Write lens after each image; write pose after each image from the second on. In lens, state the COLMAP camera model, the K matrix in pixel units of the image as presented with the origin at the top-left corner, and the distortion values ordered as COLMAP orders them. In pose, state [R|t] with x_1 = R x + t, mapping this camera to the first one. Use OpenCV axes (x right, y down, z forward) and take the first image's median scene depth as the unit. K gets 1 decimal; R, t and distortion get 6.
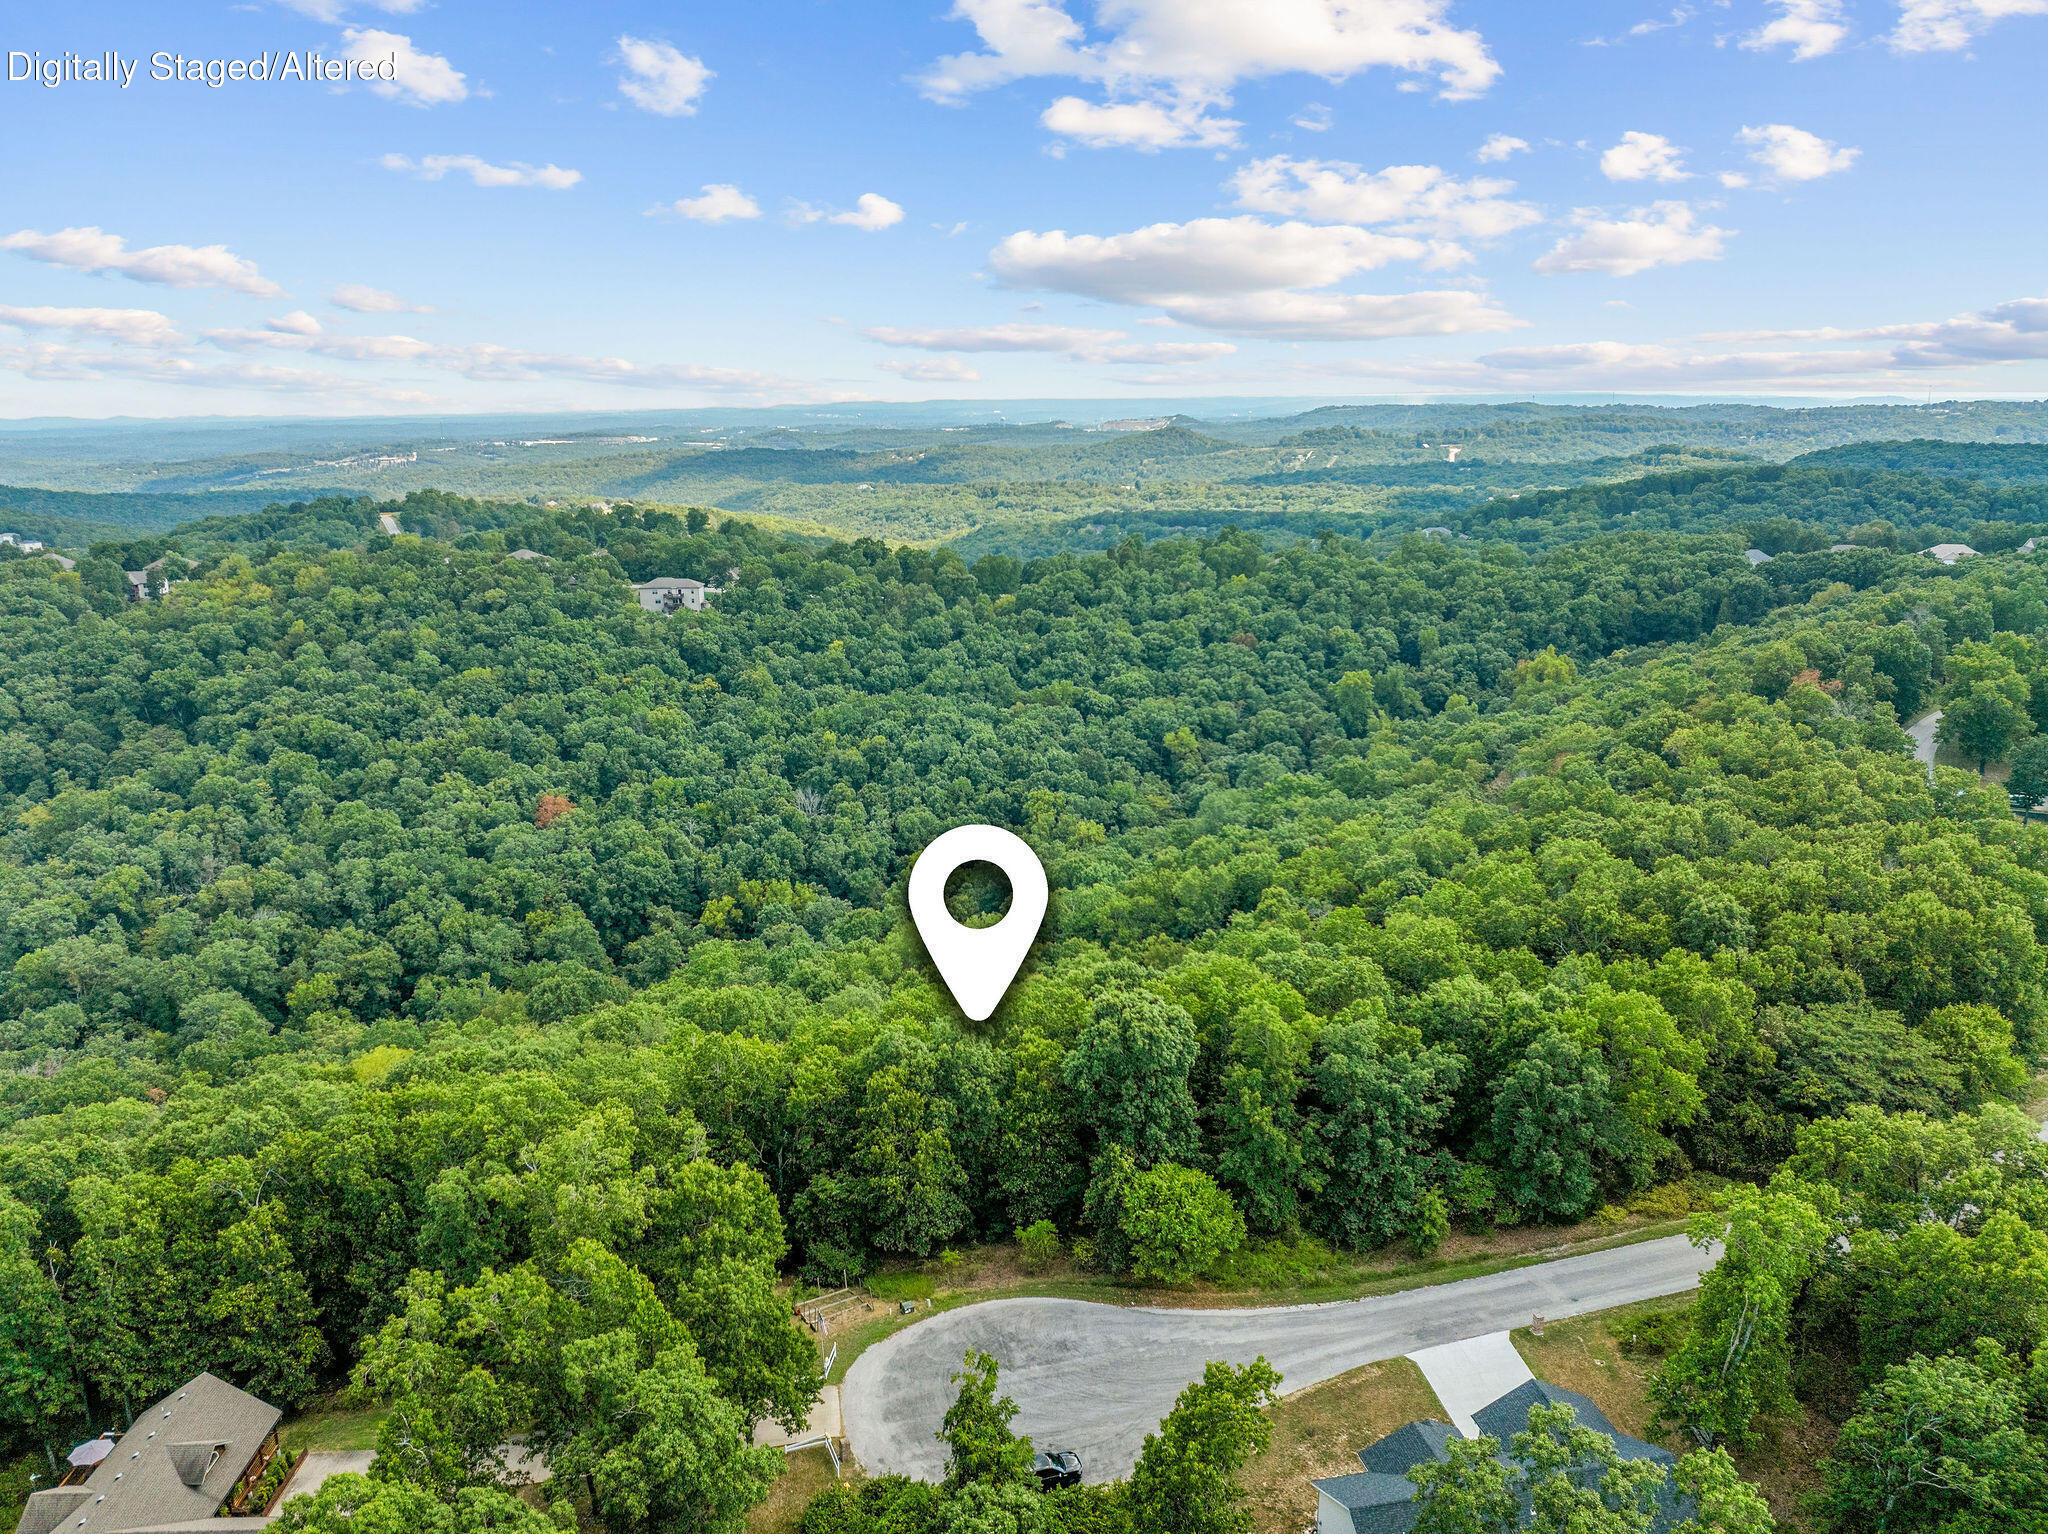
lens RADIAL K [[1462.4, 0, 1024.9], [0, 1462.4, 761.3], [0, 0, 1]] dist [-0.038258, 0.002773]
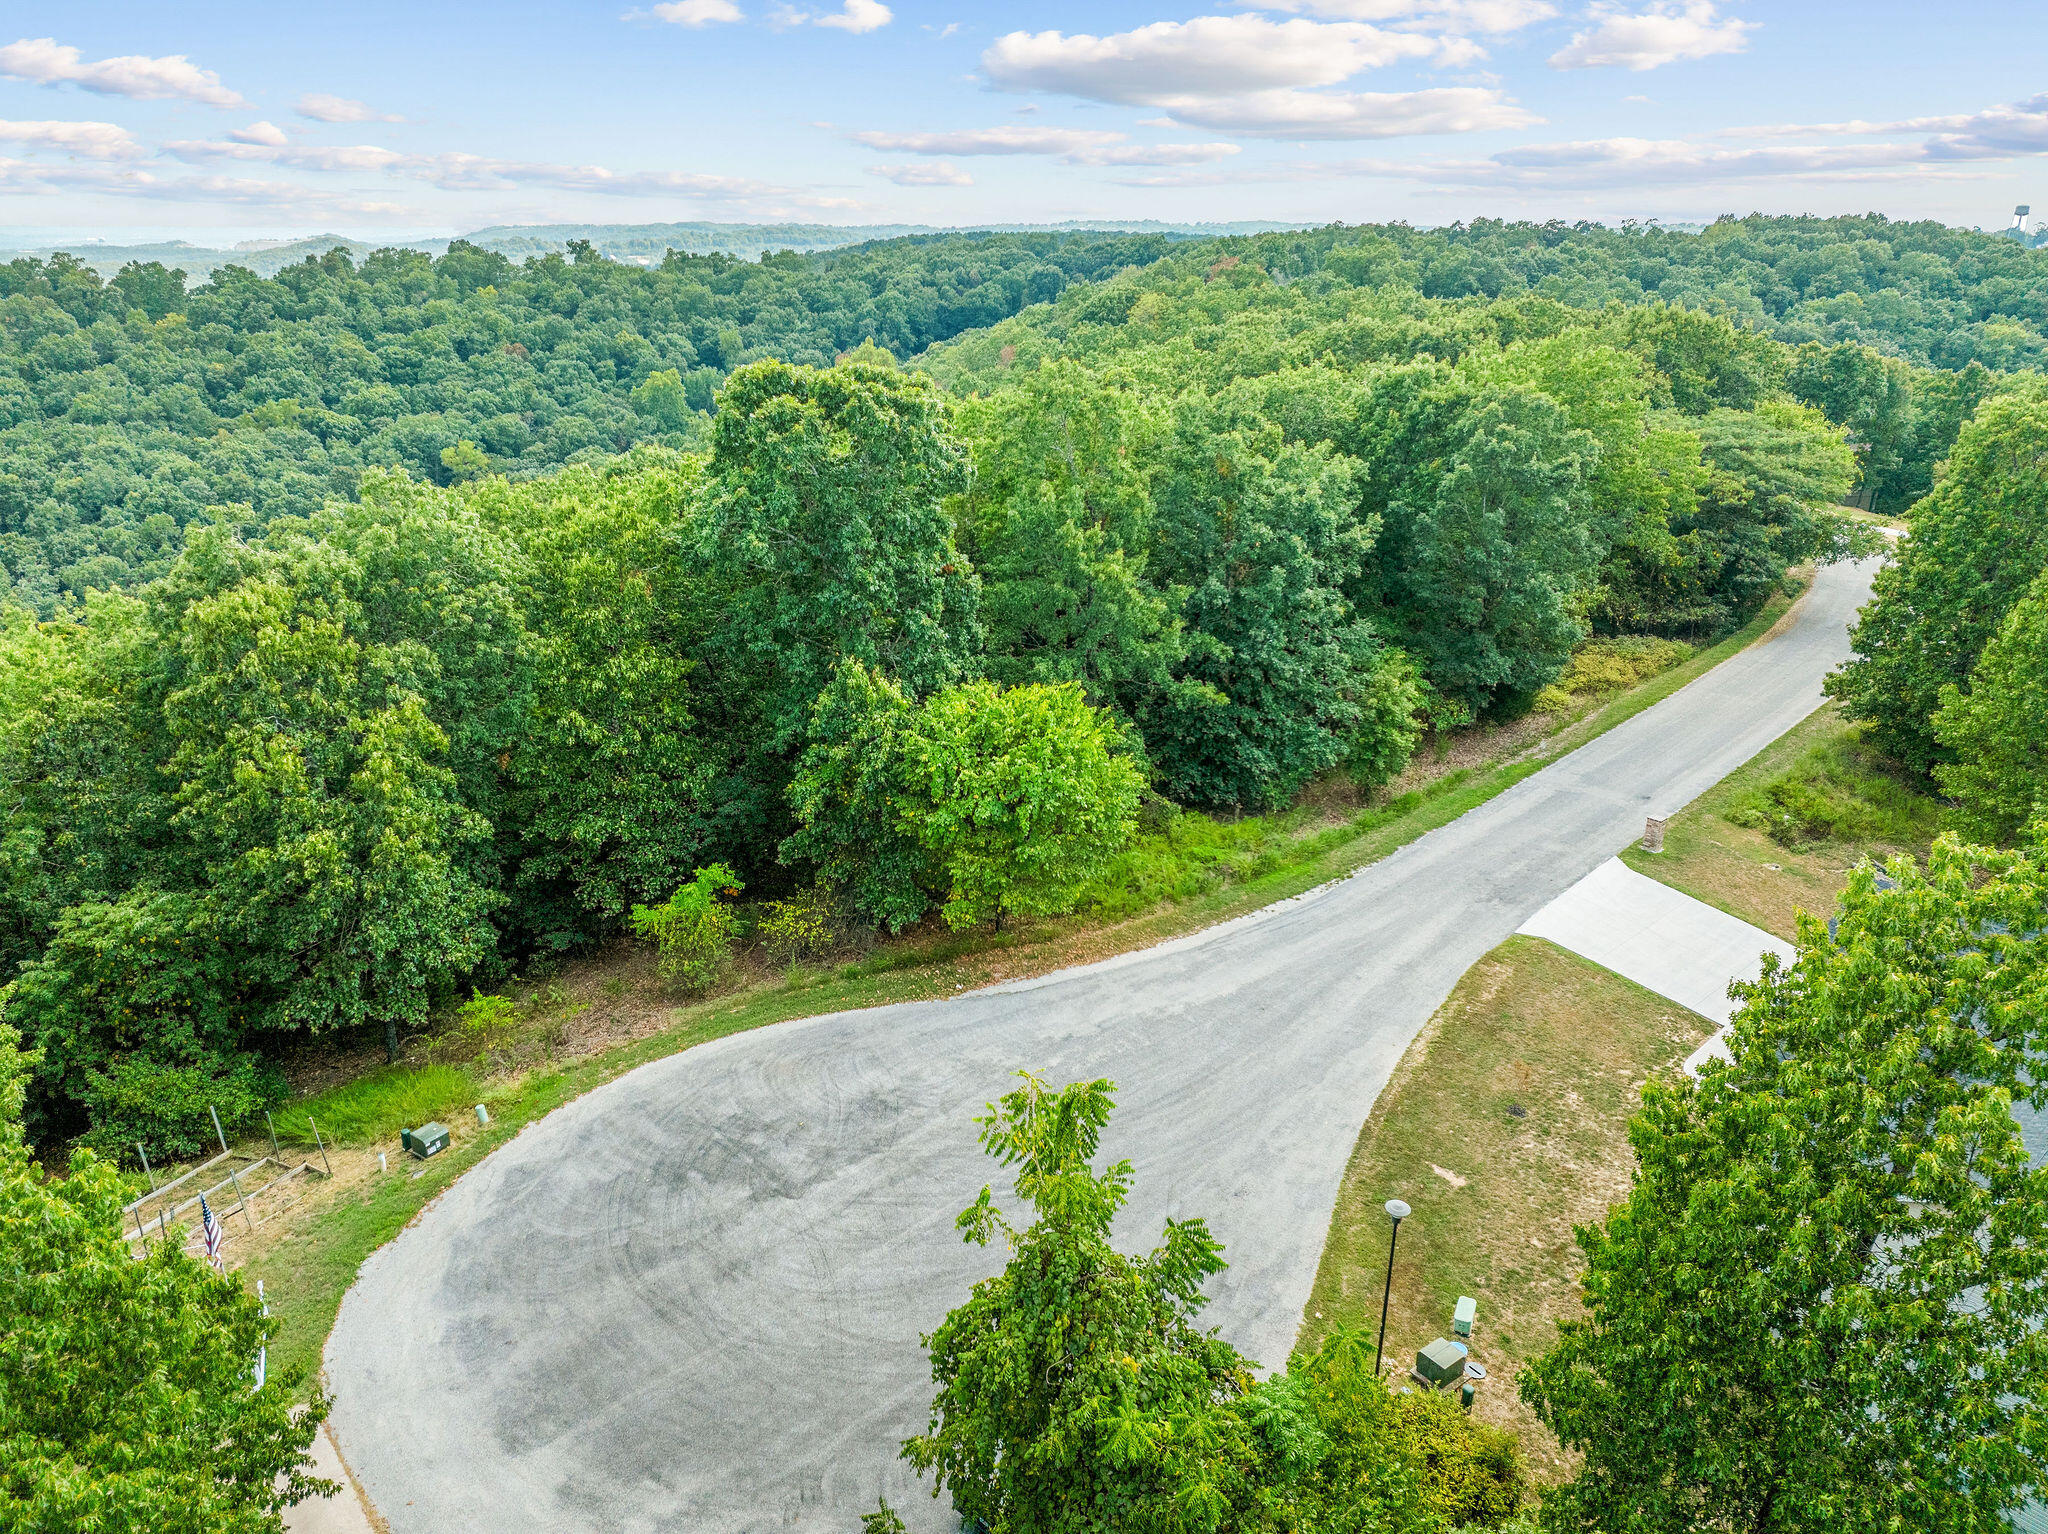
lens RADIAL K [[1440.8, 0, 1021.6], [0, 1440.8, 760.5], [0, 0, 1]] dist [-0.045500, 0.016789]
pose [[0.859510, -0.160723, 0.485191, -0.042239], [0.106423, 0.984743, 0.137675, 0.090995], [-0.499916, -0.066698, 0.863502, 0.227416]]
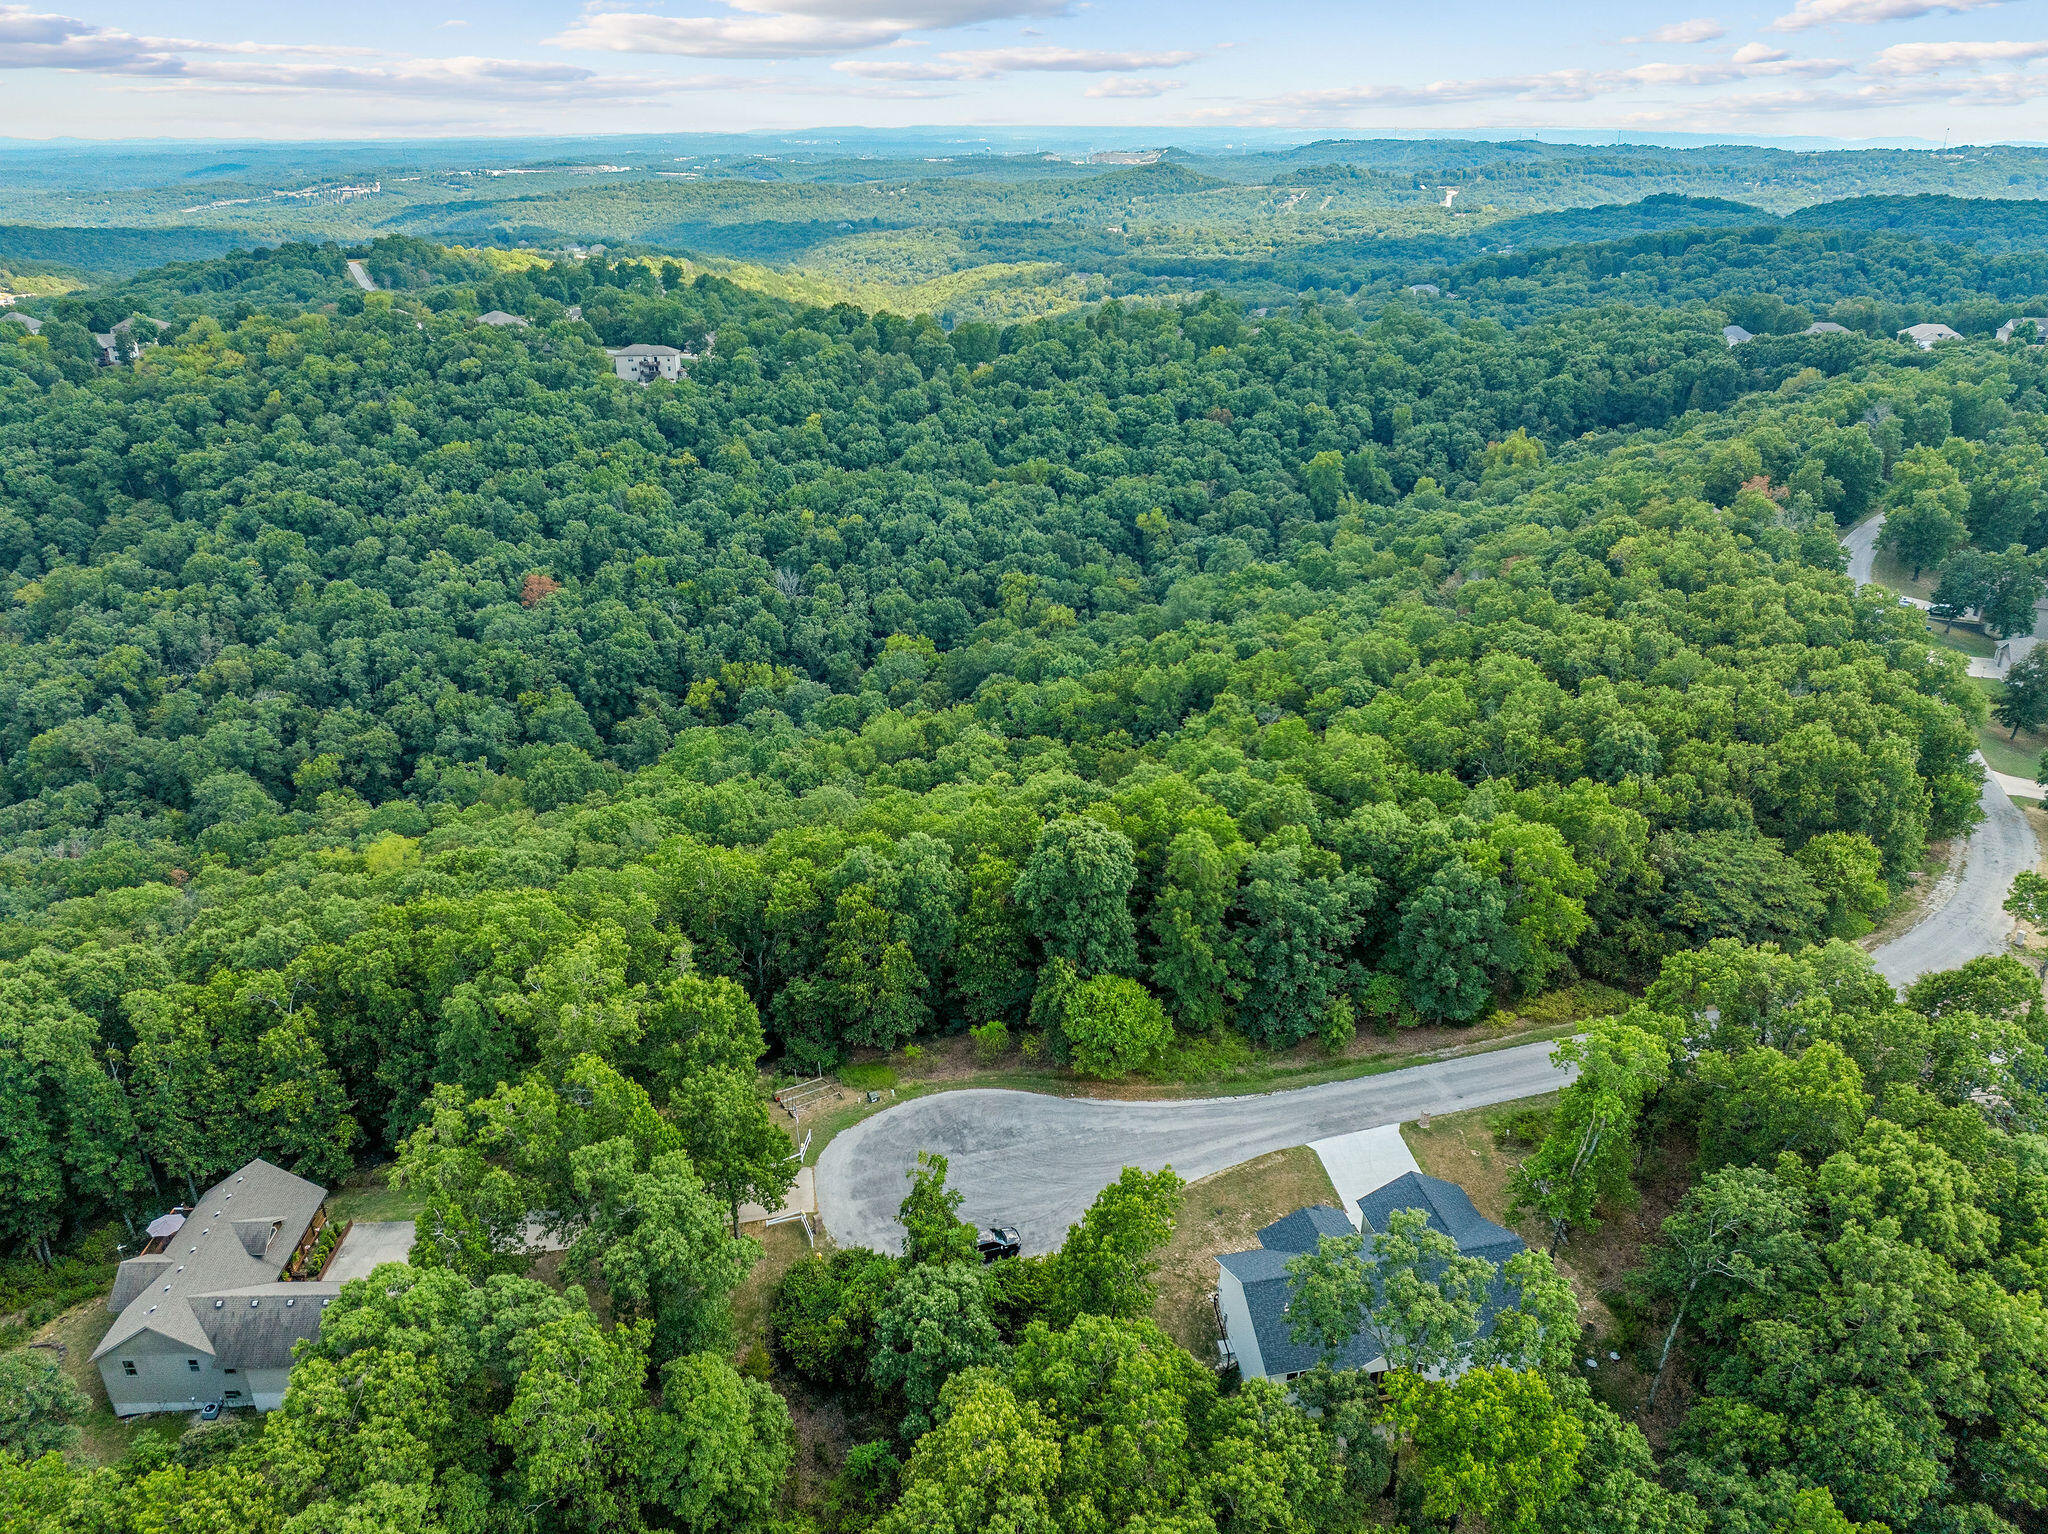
lens RADIAL K [[1441.5, 0, 1023.1], [0, 1441.5, 761.0], [0, 0, 1]] dist [-0.032688, -0.010058]
pose [[0.999921, 0.006444, 0.010837, 0.008140], [-0.008229, 0.984758, 0.173735, -0.029376], [-0.009552, -0.173810, 0.984733, -0.022426]]
